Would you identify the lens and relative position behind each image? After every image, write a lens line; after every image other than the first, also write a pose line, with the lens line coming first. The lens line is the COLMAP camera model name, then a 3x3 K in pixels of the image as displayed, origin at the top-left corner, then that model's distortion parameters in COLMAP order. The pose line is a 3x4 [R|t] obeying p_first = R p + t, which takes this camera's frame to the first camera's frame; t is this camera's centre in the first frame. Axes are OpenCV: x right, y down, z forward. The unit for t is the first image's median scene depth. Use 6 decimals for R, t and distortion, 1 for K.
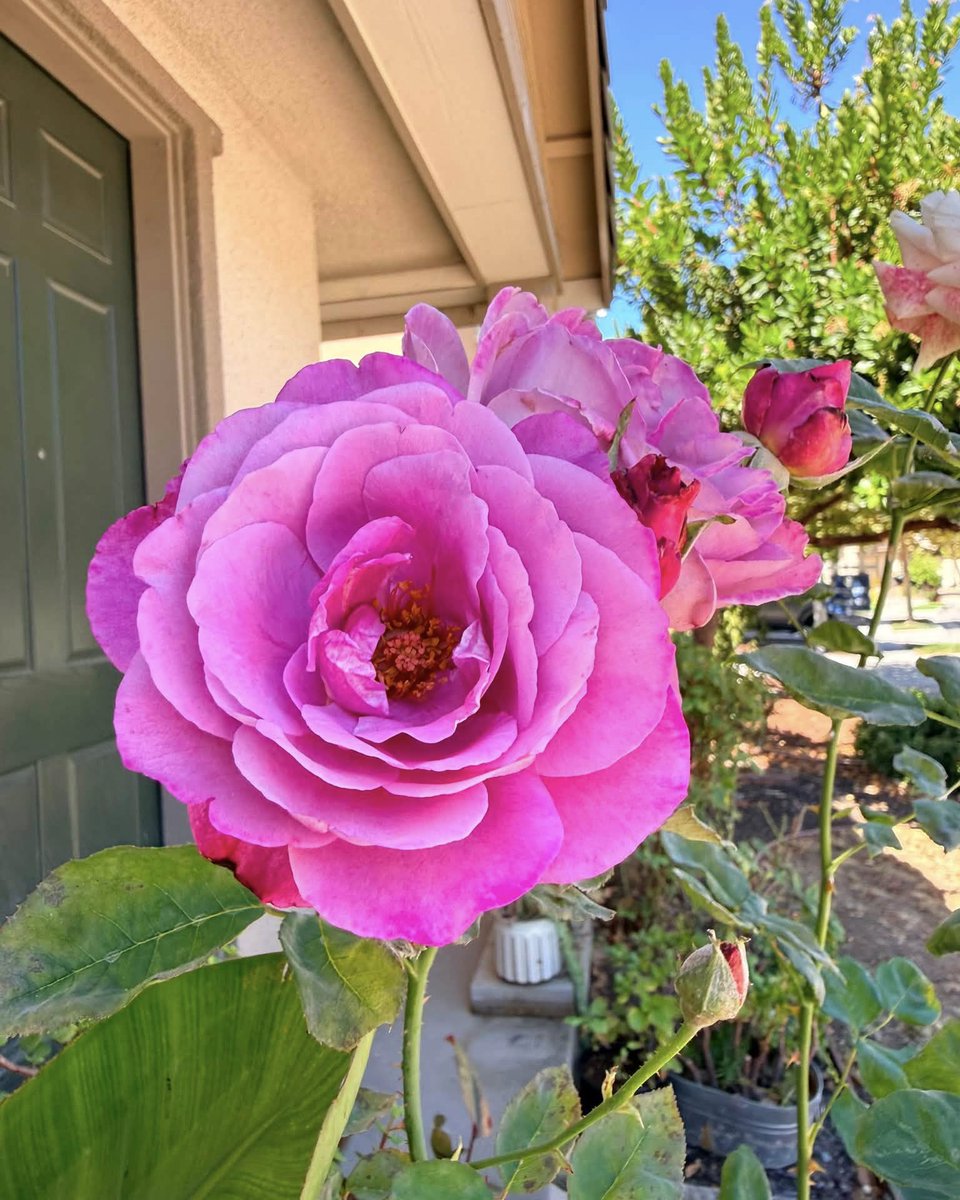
lens RADIAL K [[1096.3, 0, 464.5], [0, 1096.3, 598.7], [0, 0, 1]] dist [-0.057707, -0.000804]
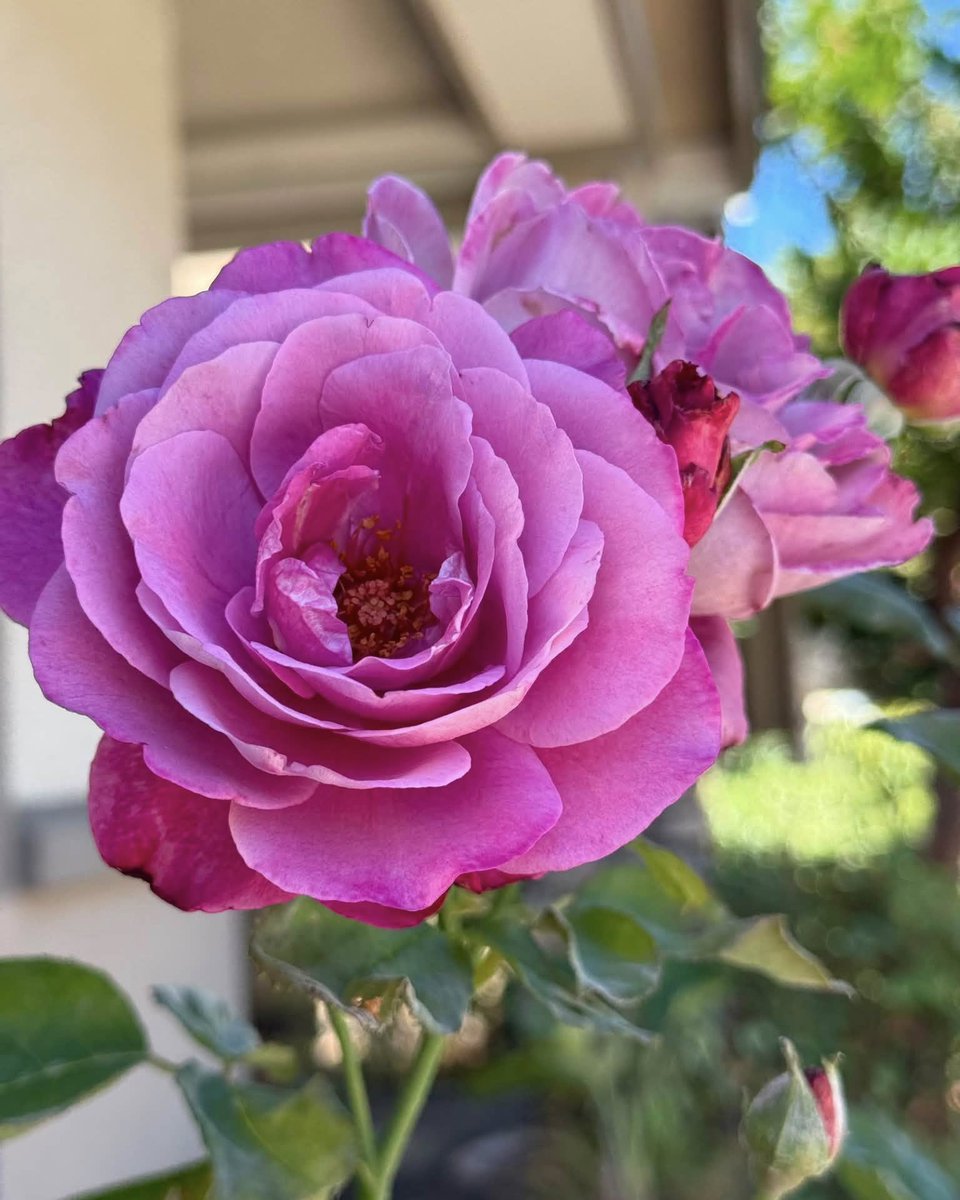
lens RADIAL K [[1725.2, 0, 480.0], [0, 1725.2, 600.0], [0, 0, 1]] dist [0.008336, 0.025871]
pose [[0.999826, 0.005491, 0.017844, 0.004133], [-0.005019, 0.999640, -0.026363, 0.088297], [-0.017983, 0.026269, 0.999493, -0.294144]]
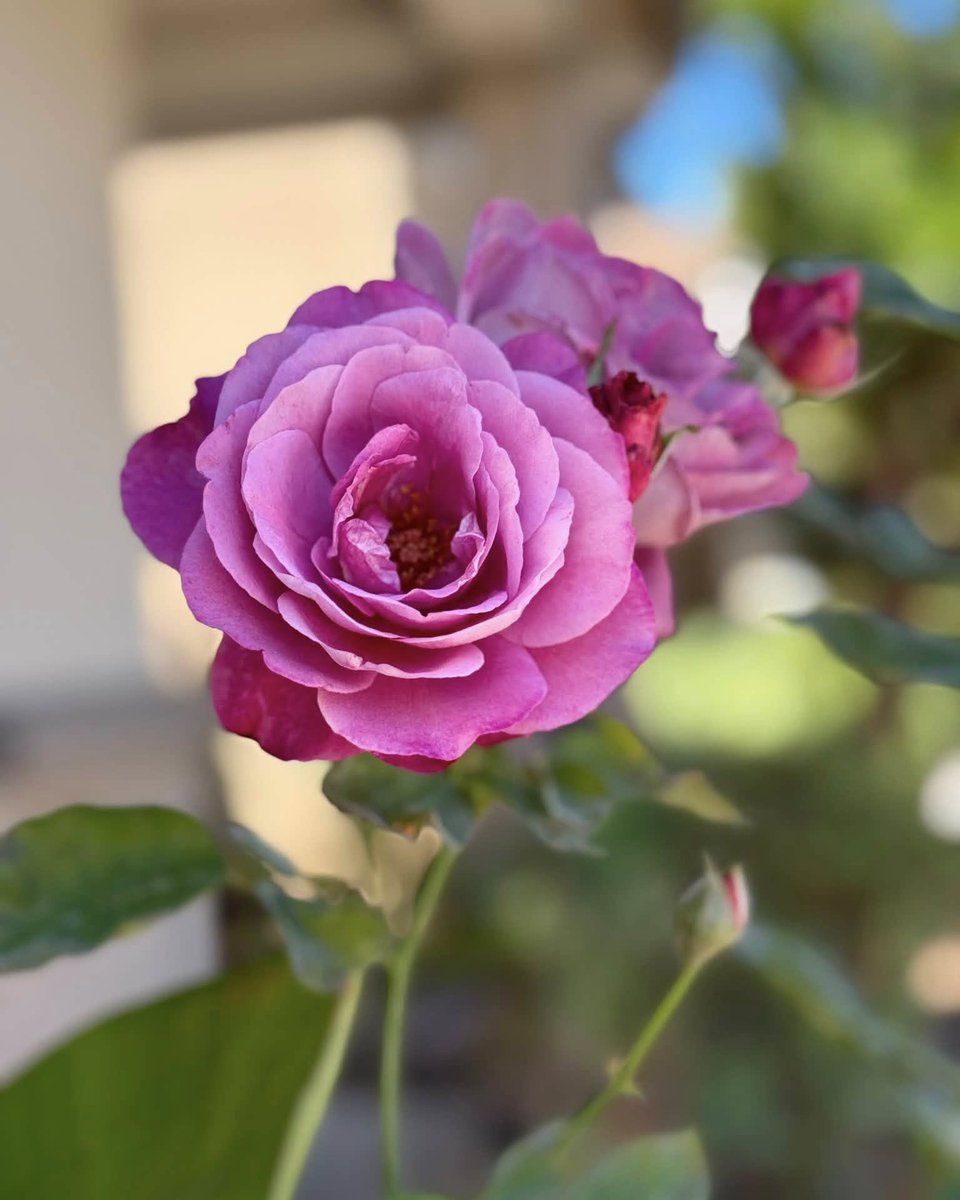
lens RADIAL K [[1374.7, 0, 480.0], [0, 1374.7, 600.0], [0, 0, 1]] dist [0.000186, -0.000698]
pose [[0.999534, -0.010115, 0.028802, -0.023826], [0.009171, 0.999423, 0.032719, 0.064872], [-0.029116, -0.032440, 0.999050, -0.477710]]
